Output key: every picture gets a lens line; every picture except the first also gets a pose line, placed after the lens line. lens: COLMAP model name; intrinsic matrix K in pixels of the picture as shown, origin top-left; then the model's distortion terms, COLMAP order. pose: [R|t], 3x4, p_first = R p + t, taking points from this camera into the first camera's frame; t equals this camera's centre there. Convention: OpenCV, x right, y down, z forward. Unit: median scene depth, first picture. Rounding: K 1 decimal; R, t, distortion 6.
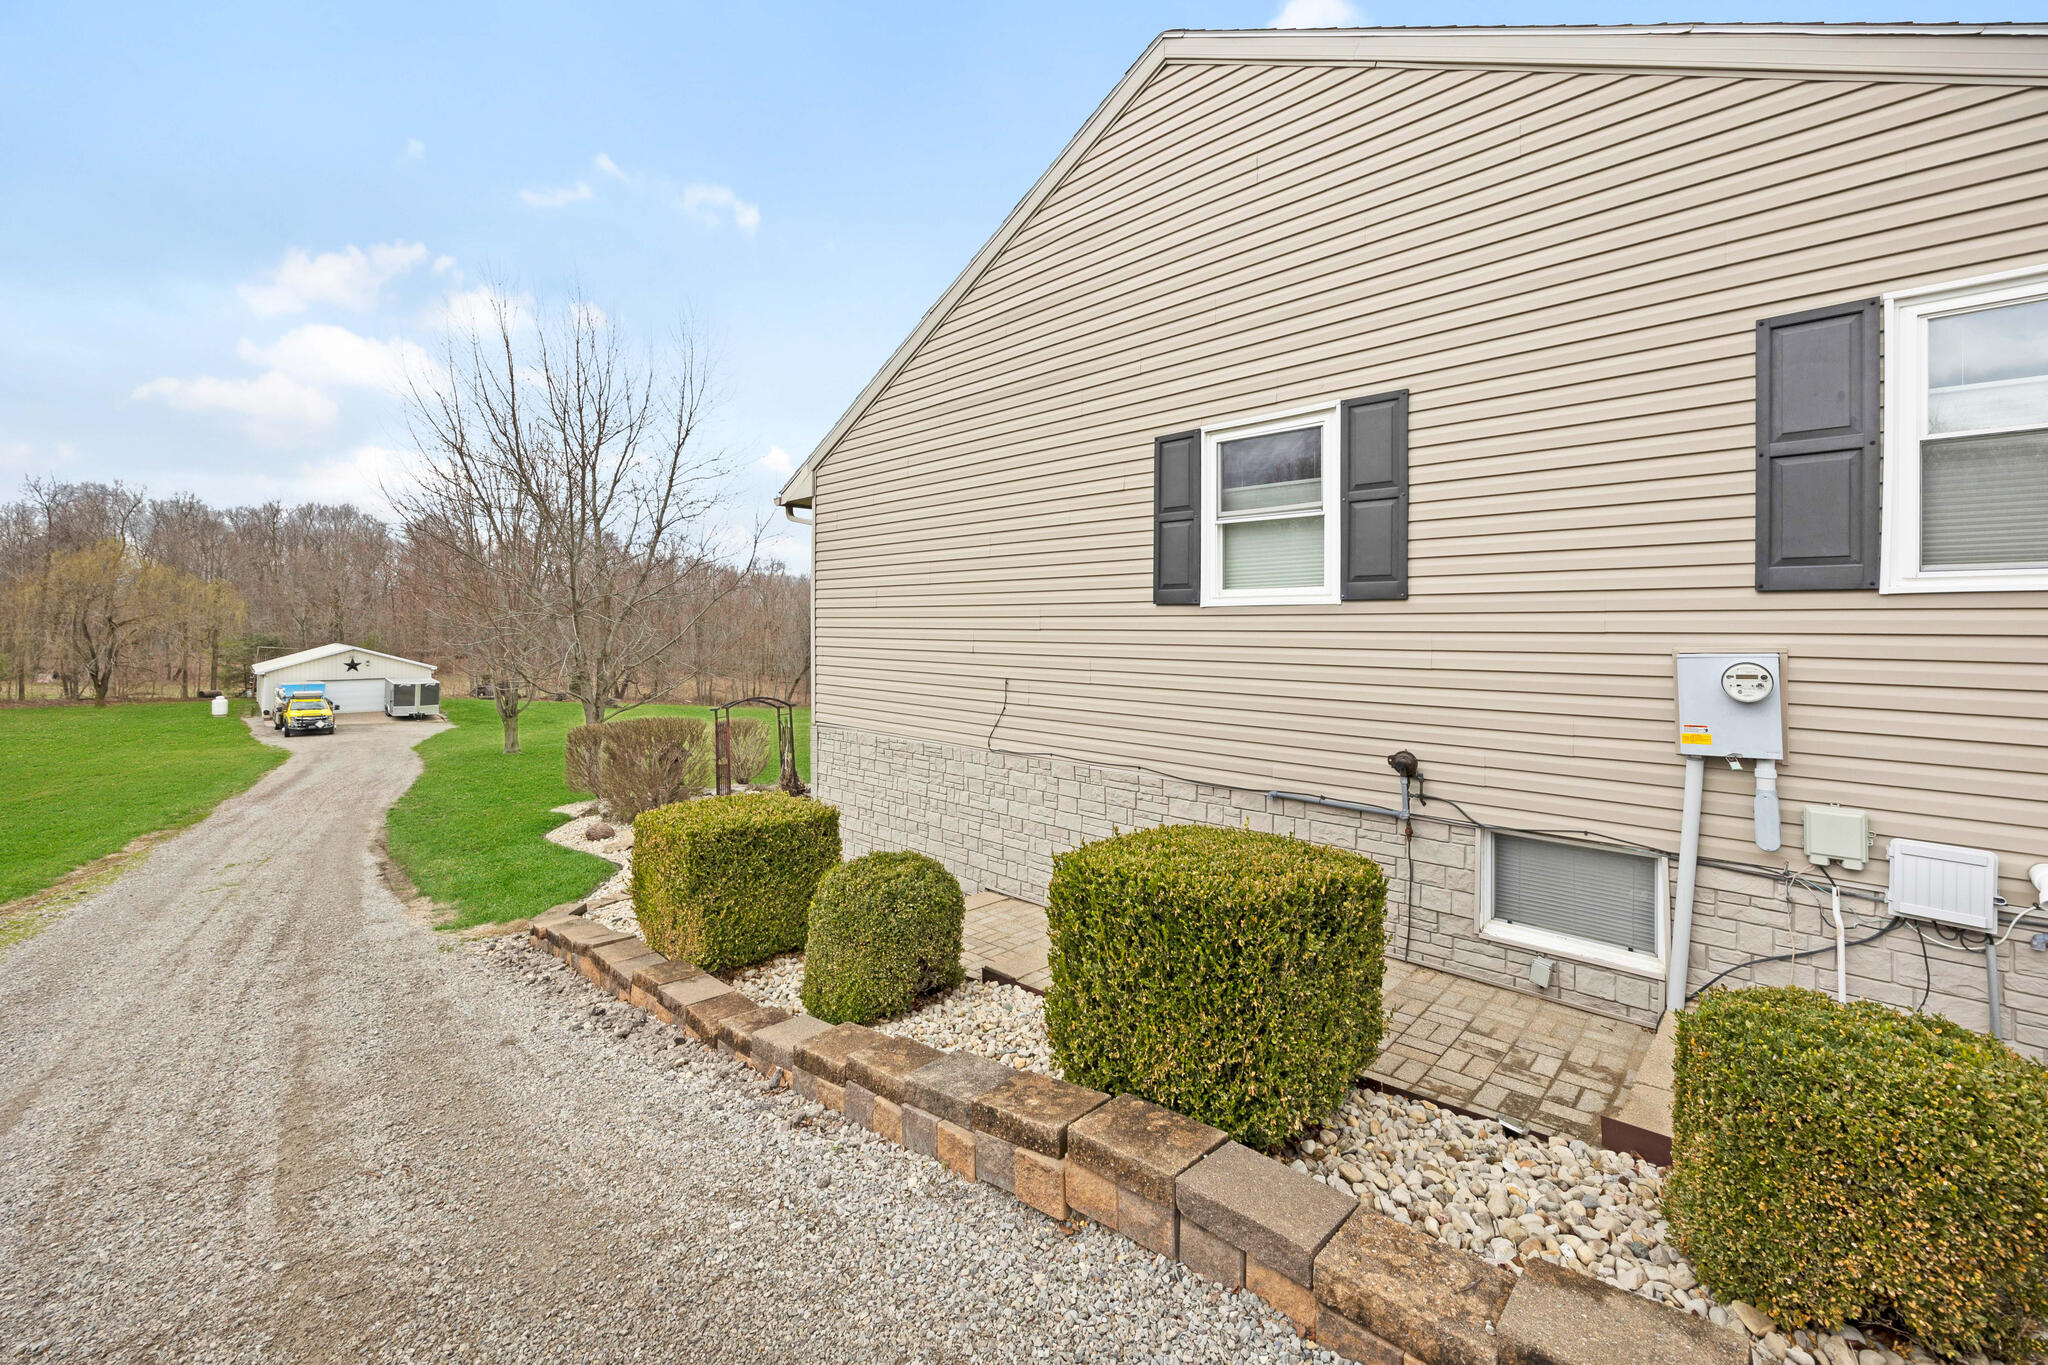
lens RADIAL K [[789.7, 0, 1024.0], [0, 789.7, 682.5], [0, 0, 1]] dist [-0.001207, -0.000021]
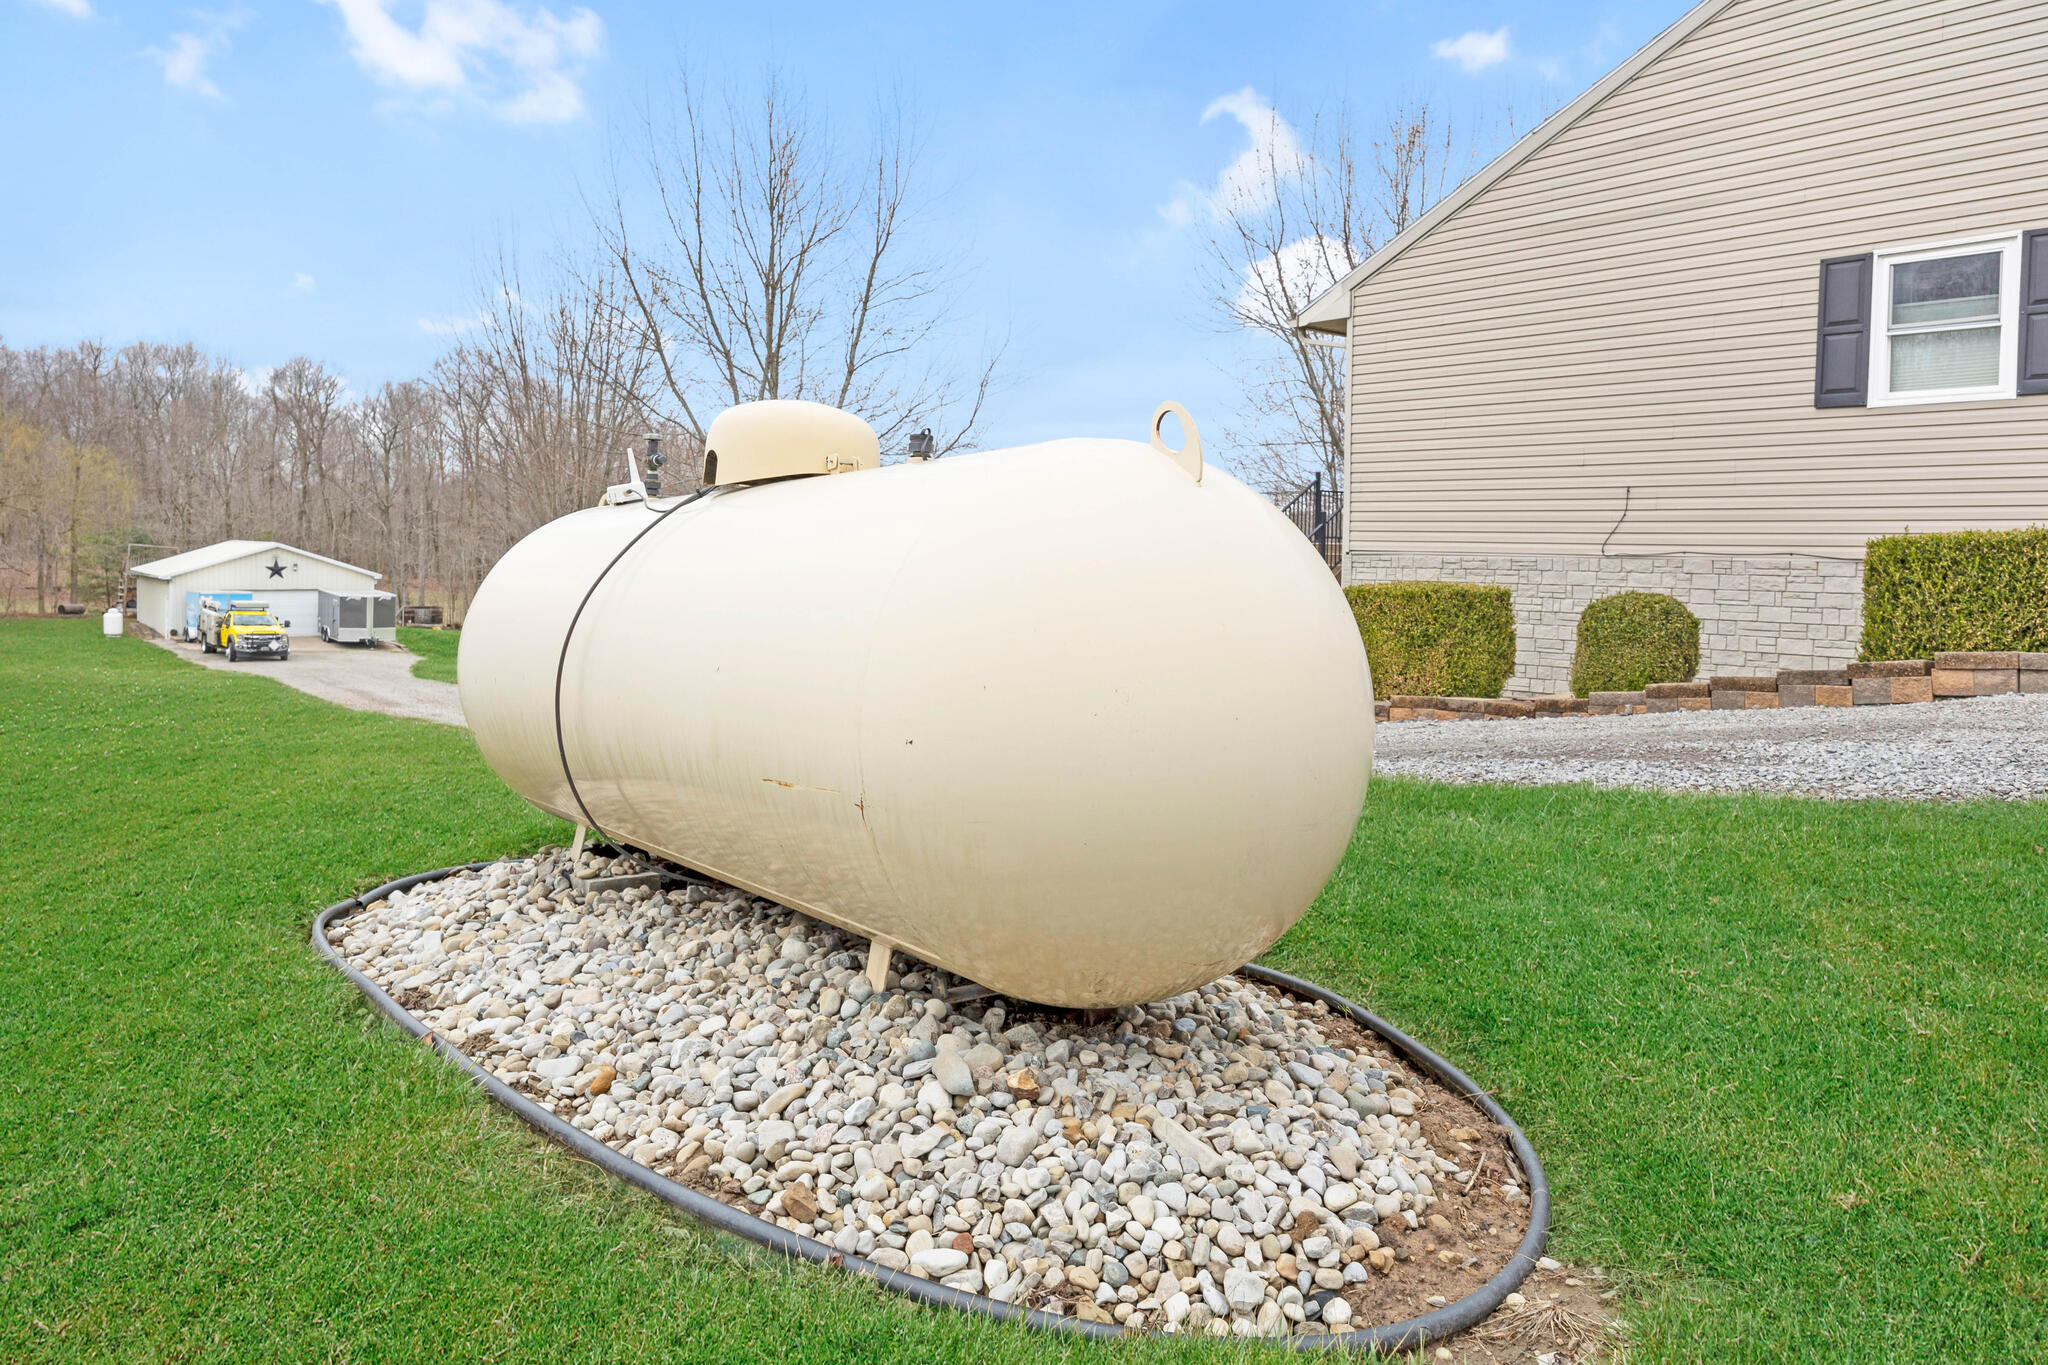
lens RADIAL K [[1309.0, 0, 1024.0], [0, 1309.0, 682.5], [0, 0, 1]] dist [0.004680, -0.001437]
pose [[0.996004, 0.020206, -0.086988, -0.801568], [-0.017244, 0.999250, 0.034669, 0.251560], [0.087623, -0.033030, 0.995606, -0.998218]]
